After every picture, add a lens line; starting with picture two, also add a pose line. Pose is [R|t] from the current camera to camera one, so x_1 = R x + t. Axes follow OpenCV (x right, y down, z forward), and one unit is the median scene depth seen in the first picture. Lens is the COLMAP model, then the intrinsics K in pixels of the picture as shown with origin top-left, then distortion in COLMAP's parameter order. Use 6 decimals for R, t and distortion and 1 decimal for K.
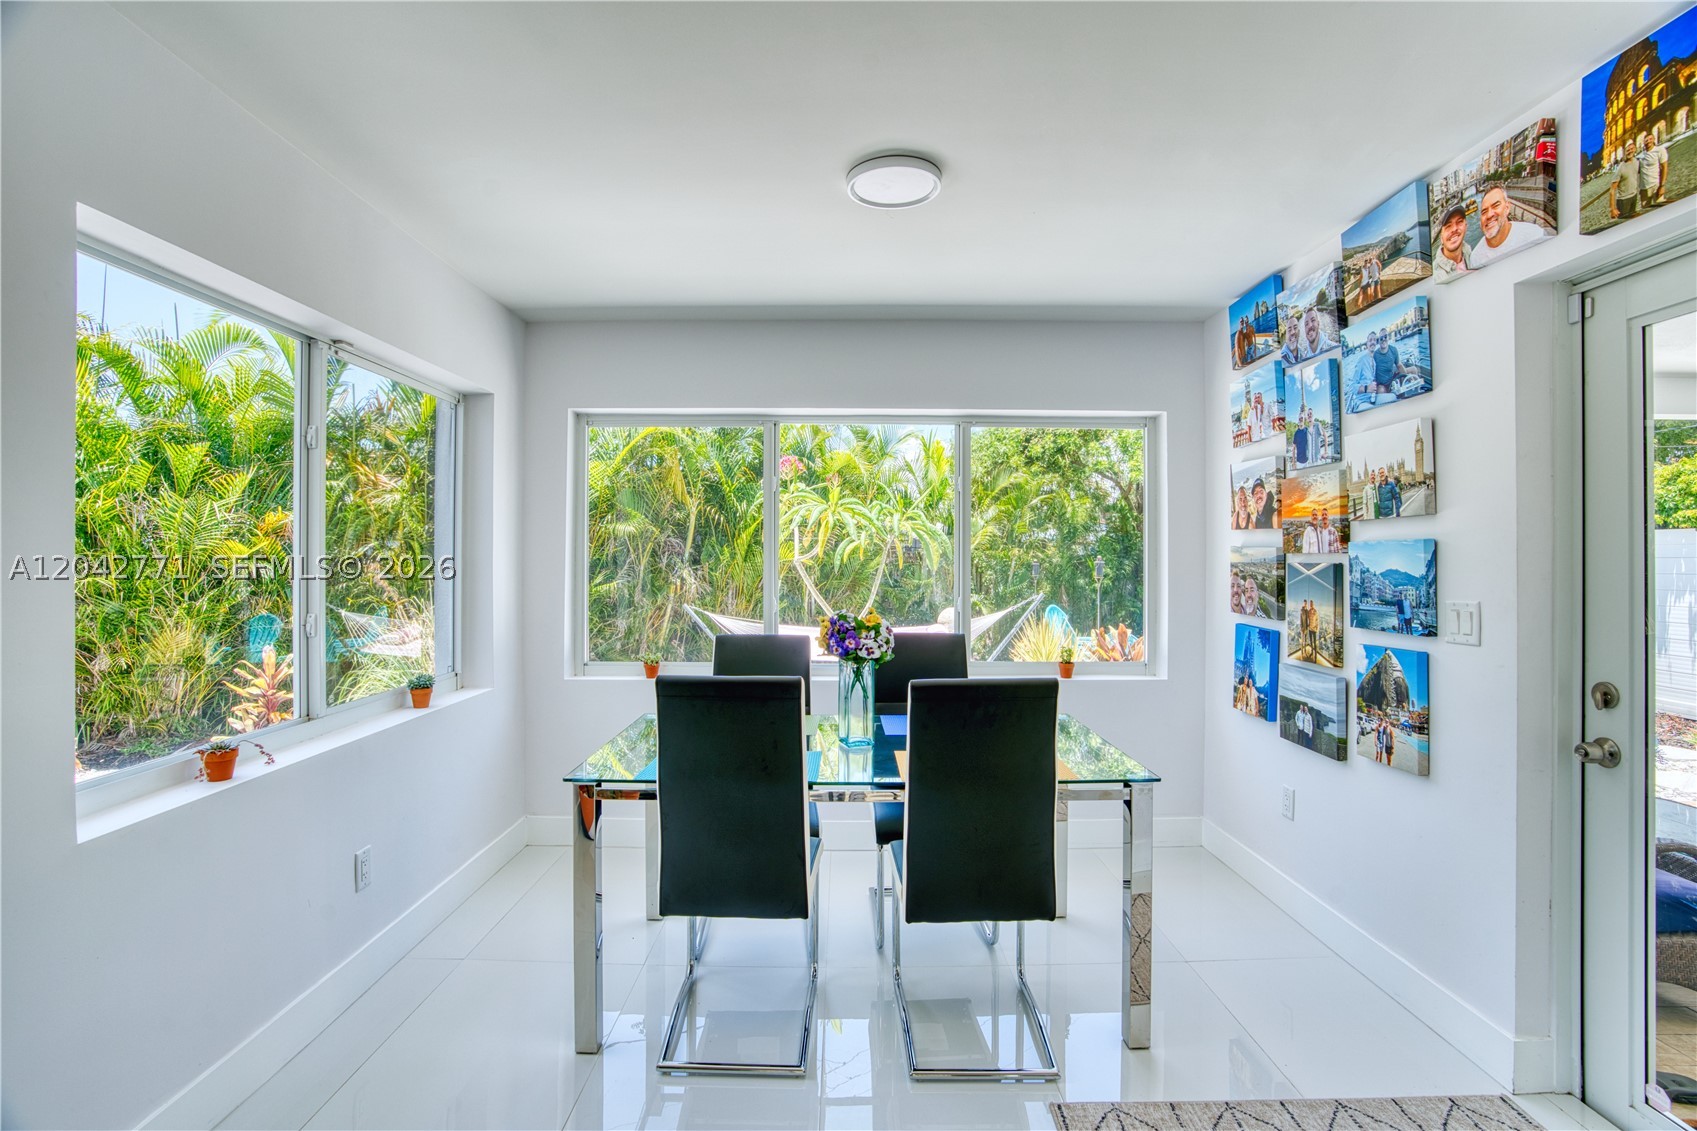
lens RADIAL K [[786.7, 0, 855.0], [0, 786.7, 558.9], [0, 0, 1]] dist [-0.063487, 0.020829]
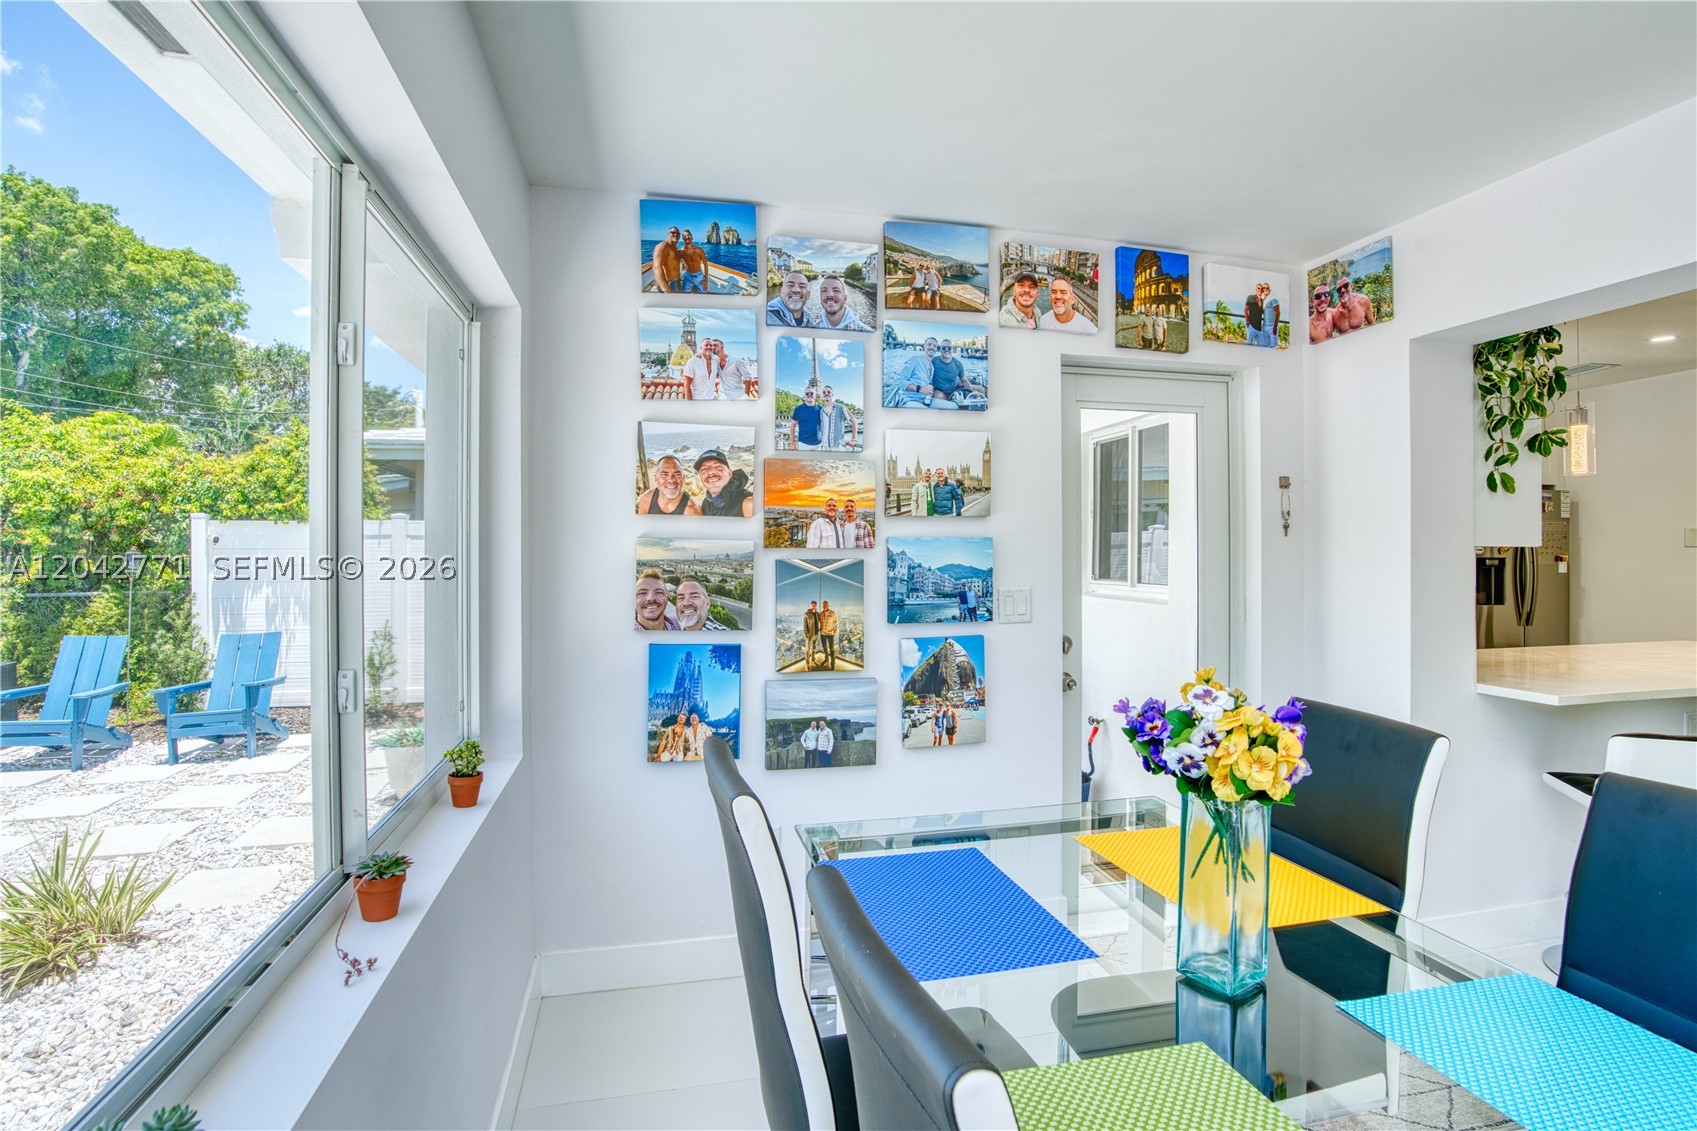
lens RADIAL K [[848.9, 0, 850.3], [0, 848.9, 548.3], [0, 0, 1]] dist [-0.074814, 0.028942]
pose [[-0.219291, -0.001728, 0.975658, -0.430185], [-0.001323, 0.999998, 0.001473, -0.010056], [-0.975659, -0.000968, -0.219293, 1.372883]]
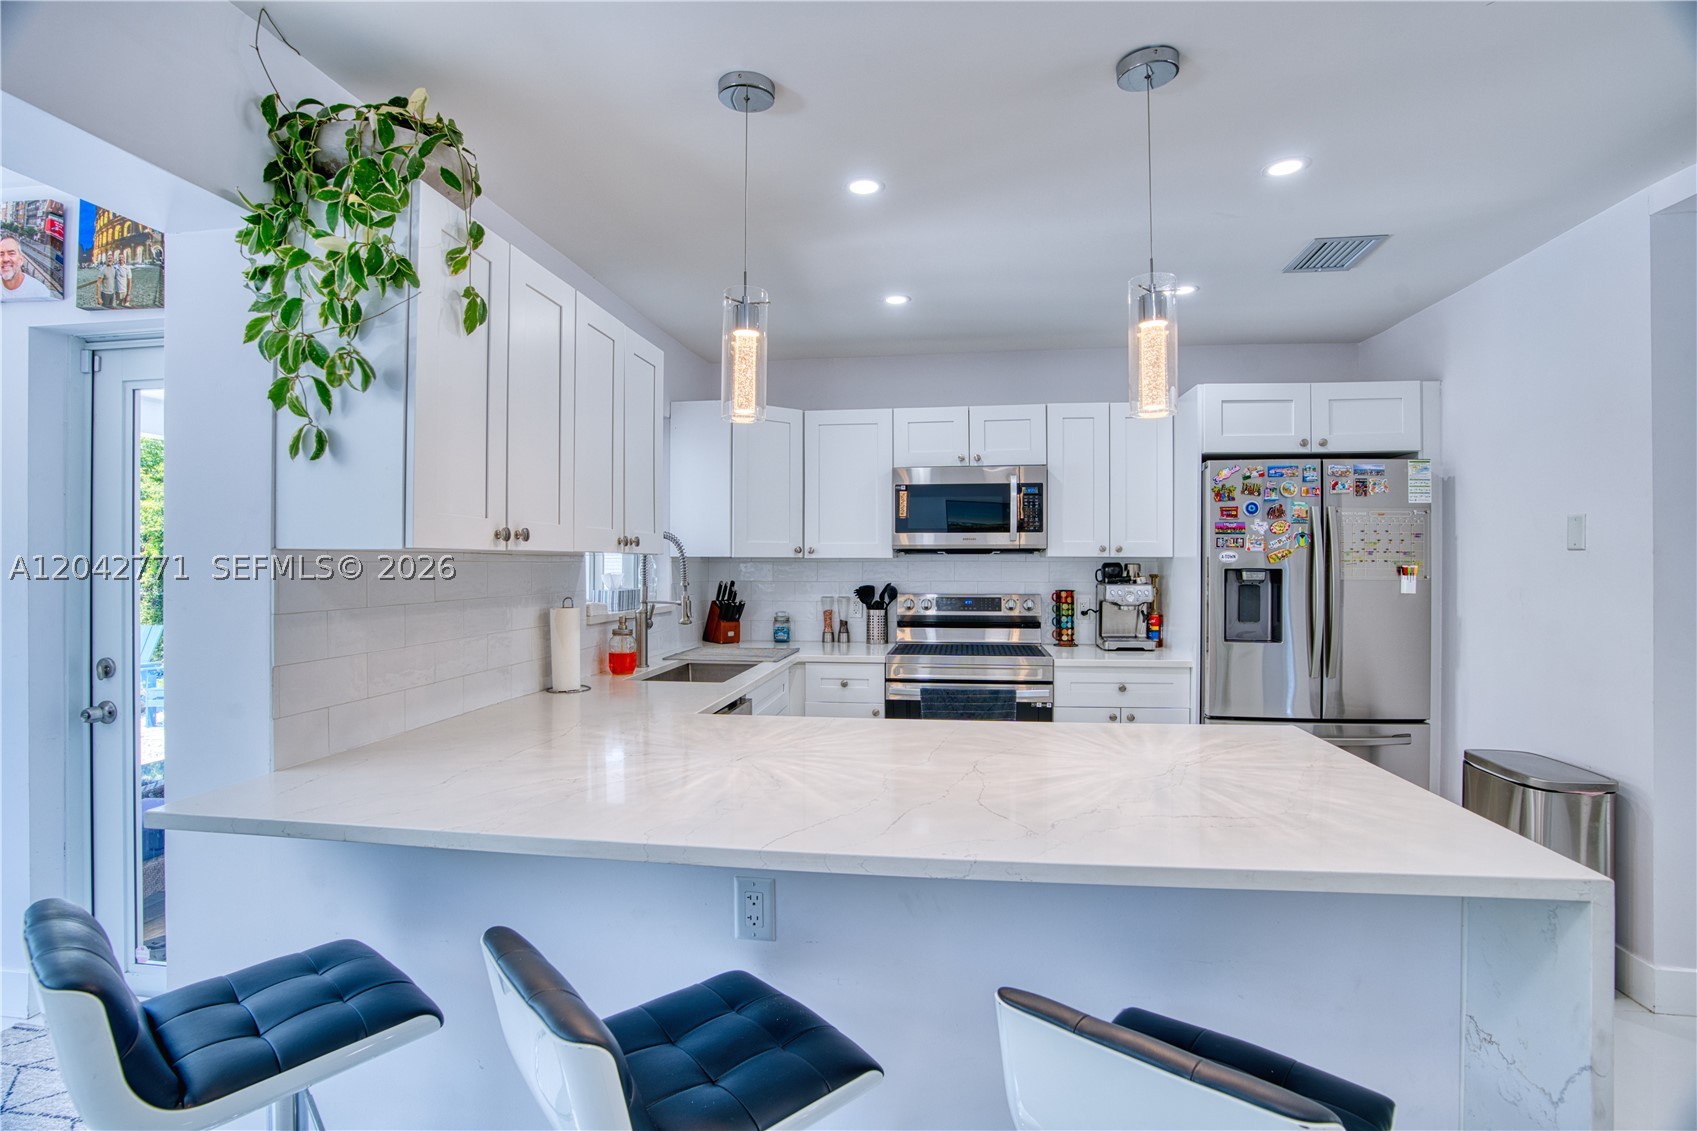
lens RADIAL K [[786.7, 0, 855.0], [0, 786.7, 558.9], [0, 0, 1]] dist [-0.063487, 0.020829]
pose [[0.141775, -0.002073, 0.989897, -0.074434], [0.001971, 0.999996, 0.001812, -0.004292], [-0.989897, 0.001694, 0.141779, -0.342415]]
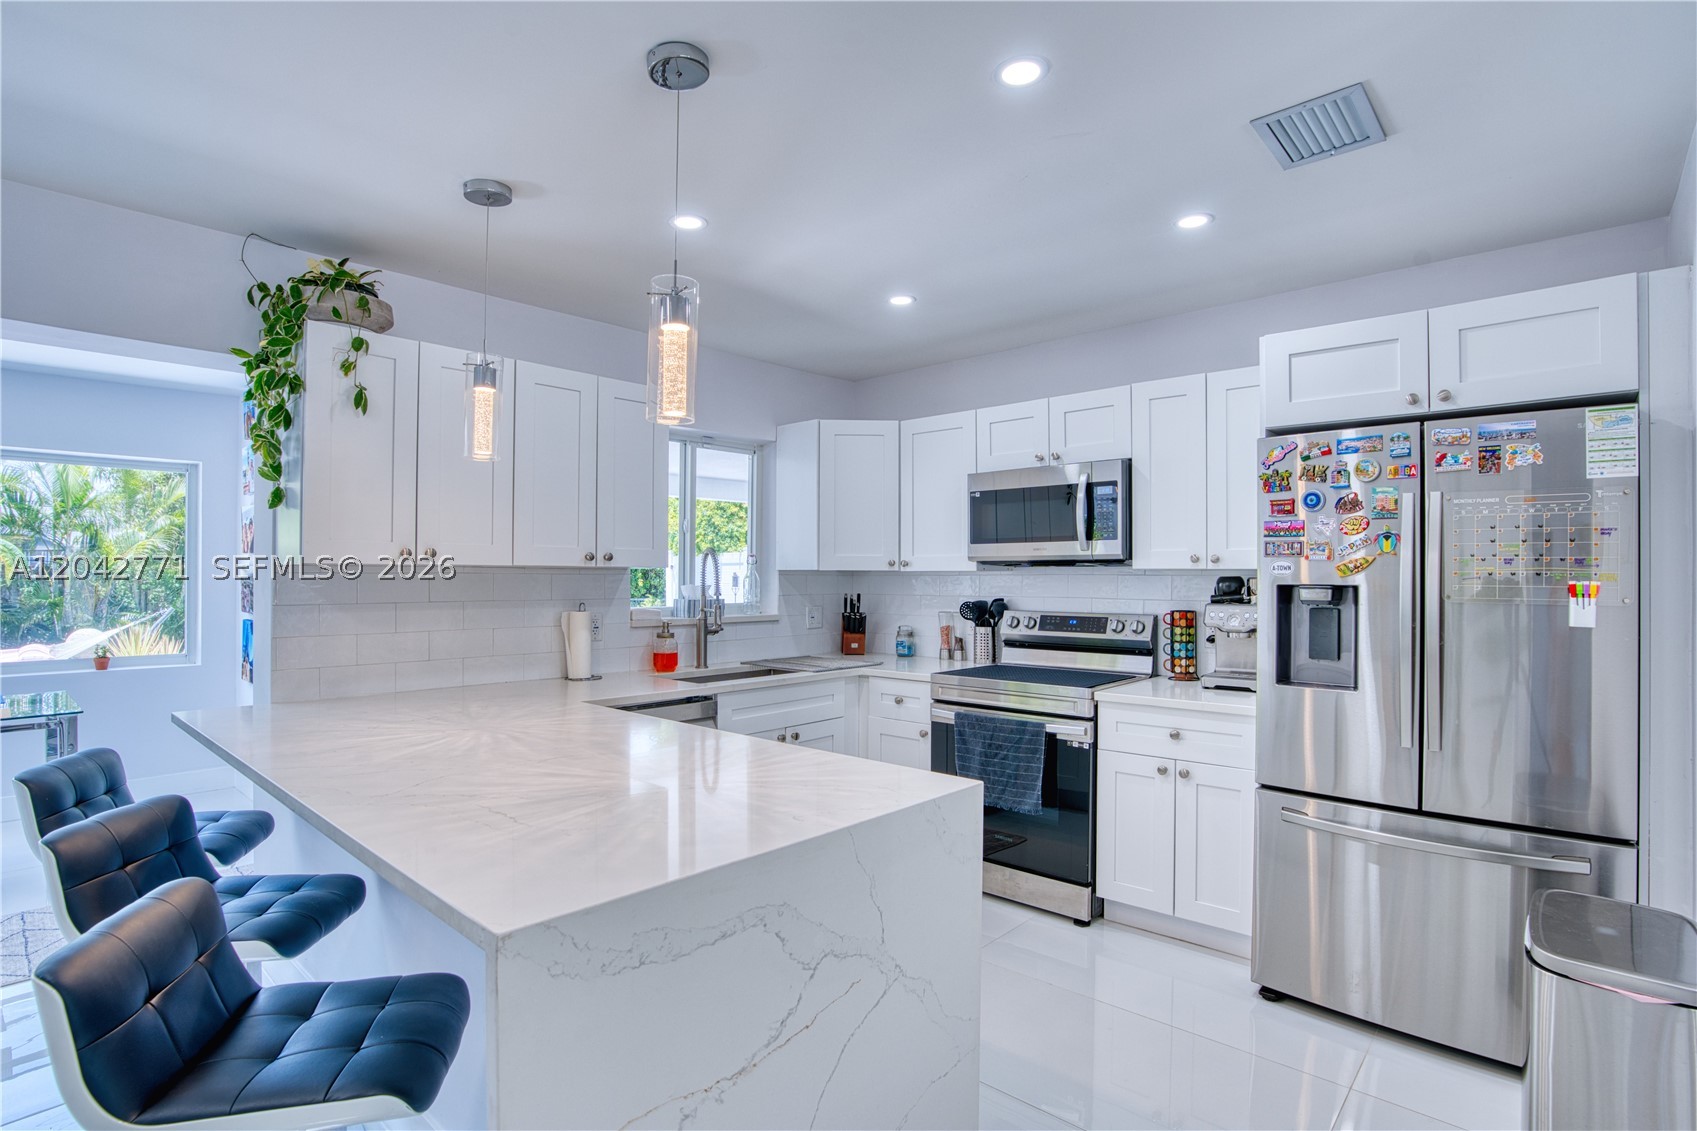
lens RADIAL K [[825.0, 0, 851.5], [0, 825.0, 570.6], [0, 0, 1]] dist [-0.047729, 0.000745]
pose [[0.676015, 0.000840, 0.736888, 0.224329], [0.002380, 0.999992, -0.003324, 0.001022], [-0.736884, 0.004000, 0.676007, -1.087025]]
